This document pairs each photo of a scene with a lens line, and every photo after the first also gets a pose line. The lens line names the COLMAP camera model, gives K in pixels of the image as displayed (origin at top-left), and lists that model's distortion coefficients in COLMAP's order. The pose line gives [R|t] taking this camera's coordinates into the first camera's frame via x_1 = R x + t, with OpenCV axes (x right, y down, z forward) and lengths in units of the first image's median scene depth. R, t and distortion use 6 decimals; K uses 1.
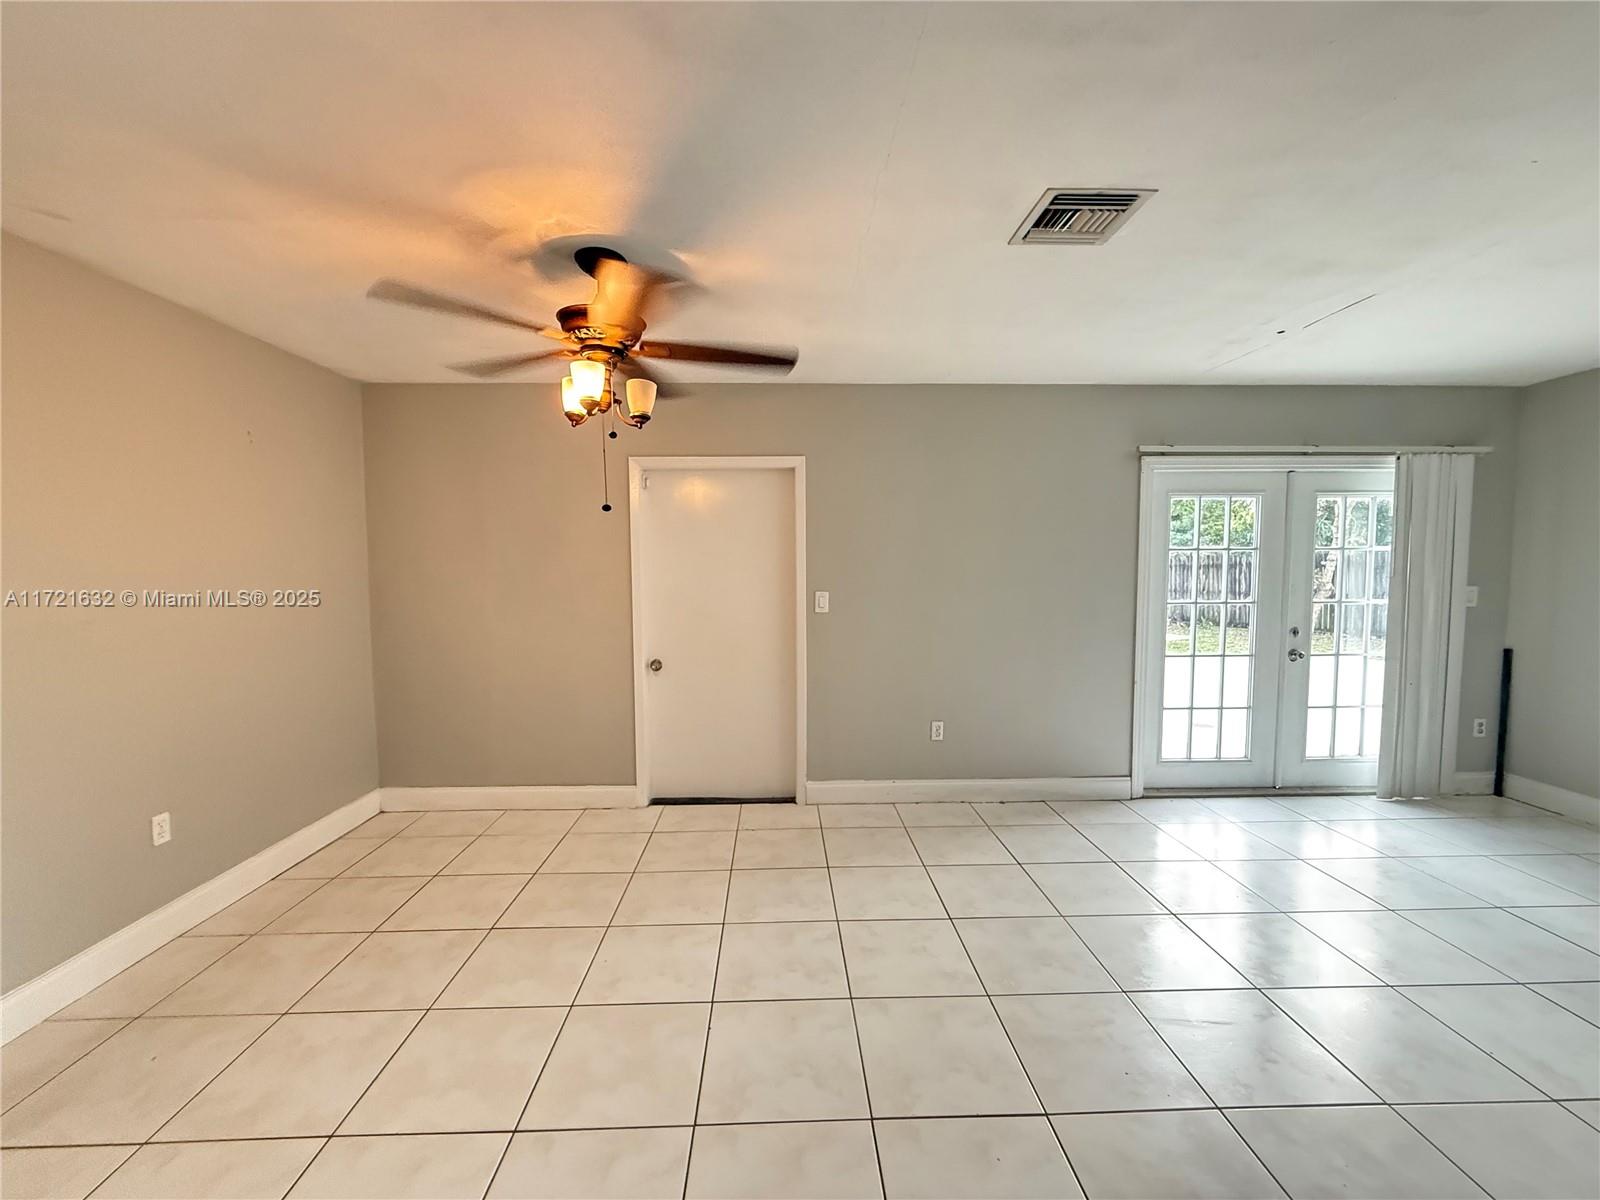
lens RADIAL K [[641.0, 0, 793.7], [0, 641.0, 602.3], [0, 0, 1]] dist [-0.004590, 0.000708]
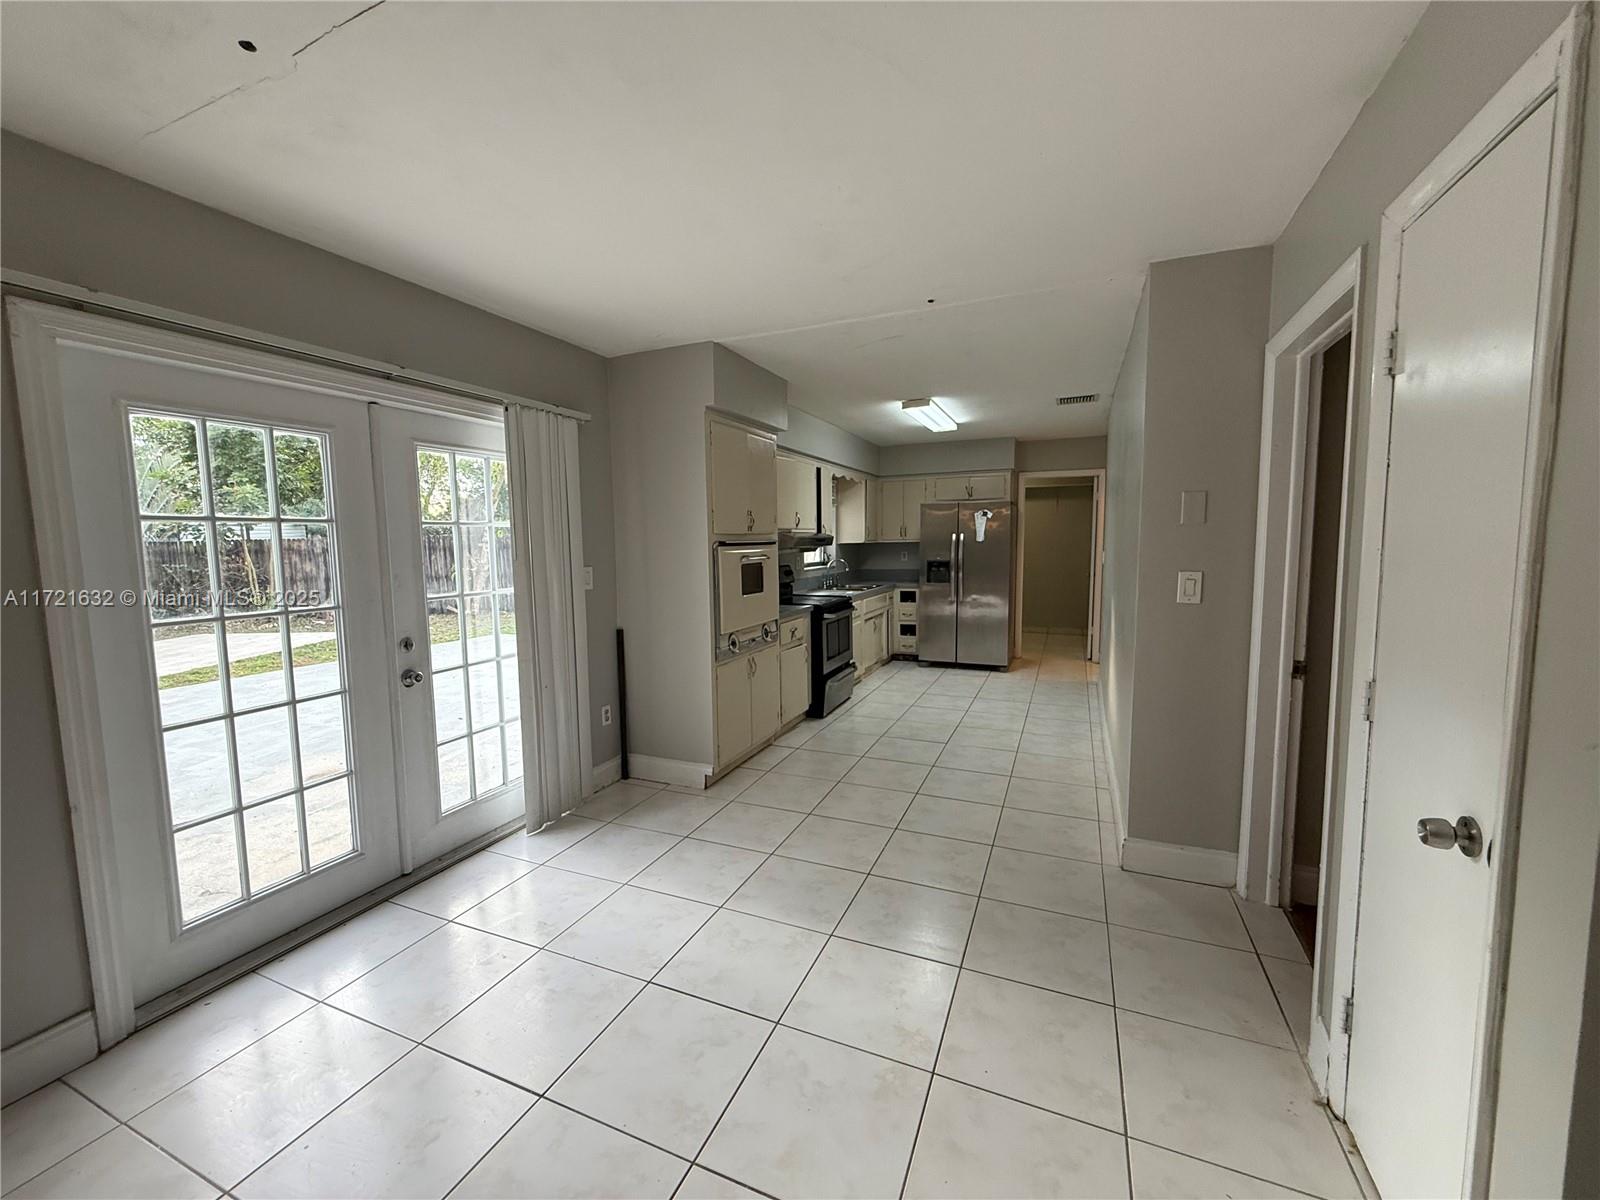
lens RADIAL K [[641.0, 0, 797.0], [0, 641.0, 603.8], [0, 0, 1]] dist [-0.004590, 0.000708]
pose [[0.422128, -0.091054, 0.901952, 0.348062], [0.064466, 0.995439, 0.070320, -0.017869], [-0.904241, 0.028461, 0.426072, 0.330627]]
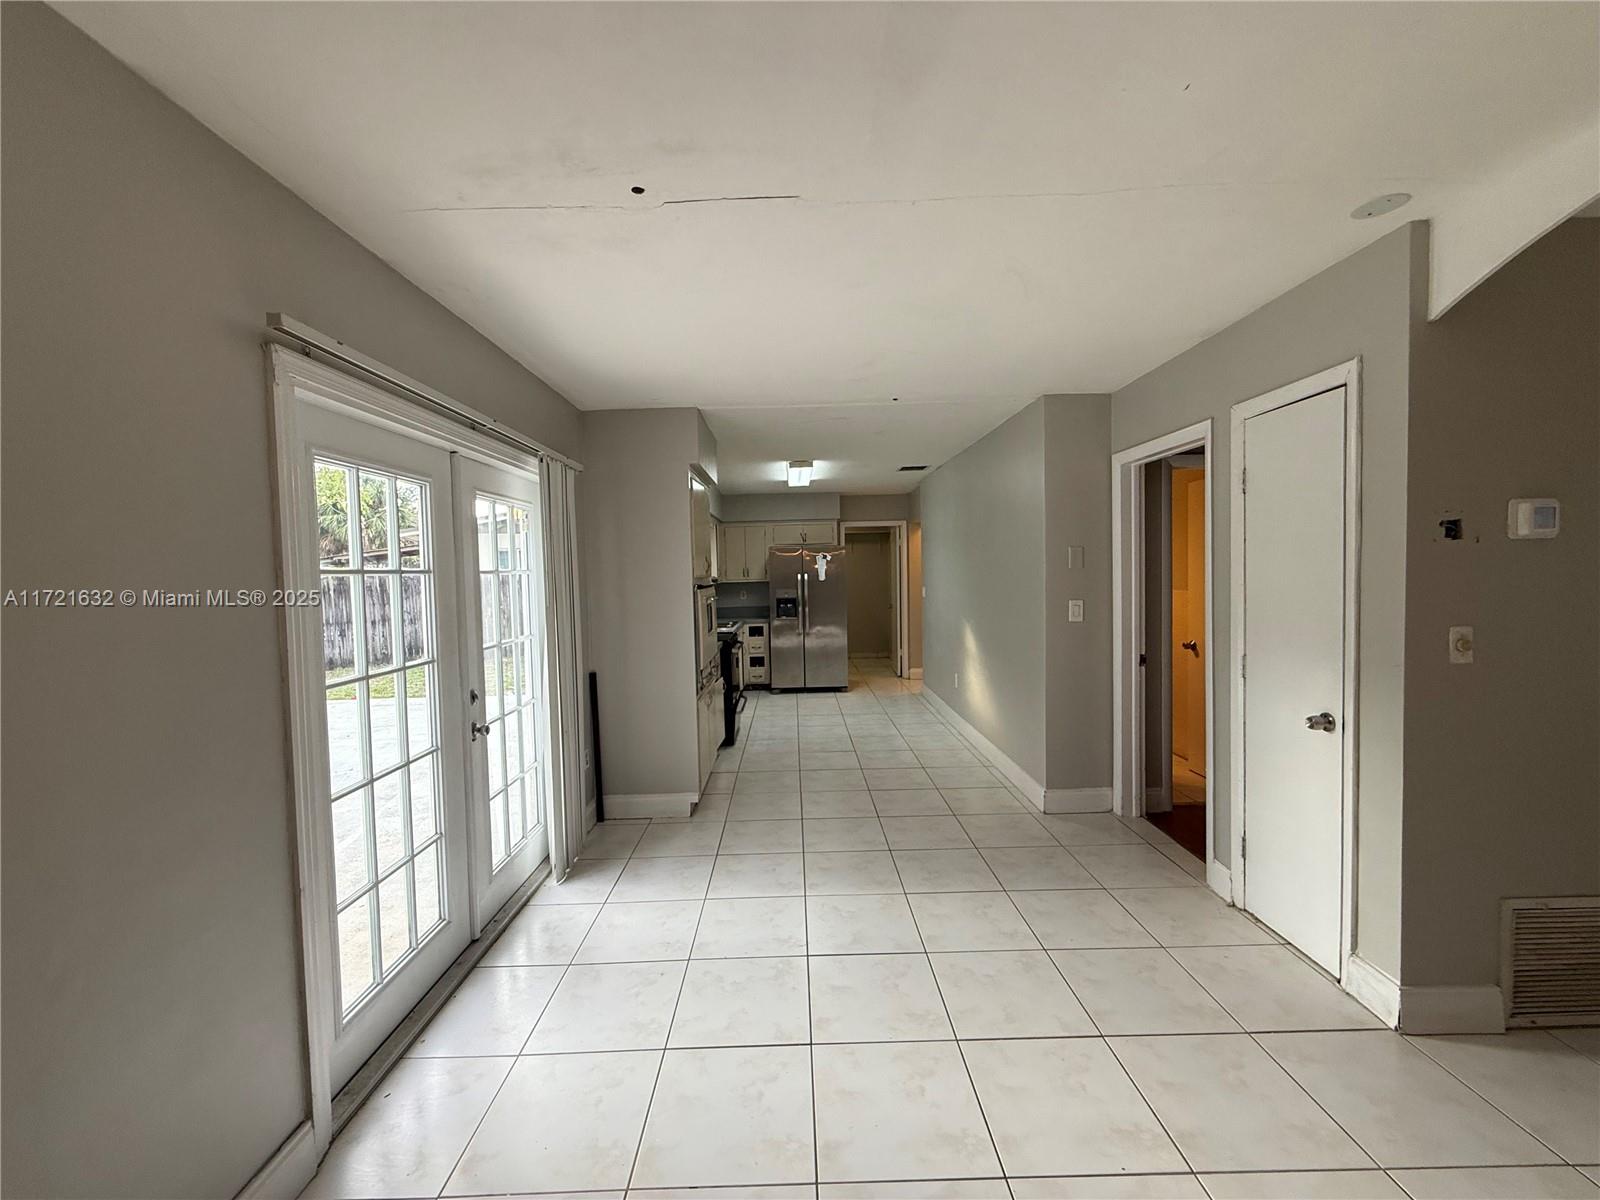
lens RADIAL K [[641.0, 0, 798.6], [0, 641.0, 603.8], [0, 0, 1]] dist [-0.004590, 0.000708]
pose [[0.019359, -0.044366, 0.998828, 0.130694], [0.083474, 0.995599, 0.042605, -0.049935], [-0.996322, 0.082551, 0.022977, 0.641754]]
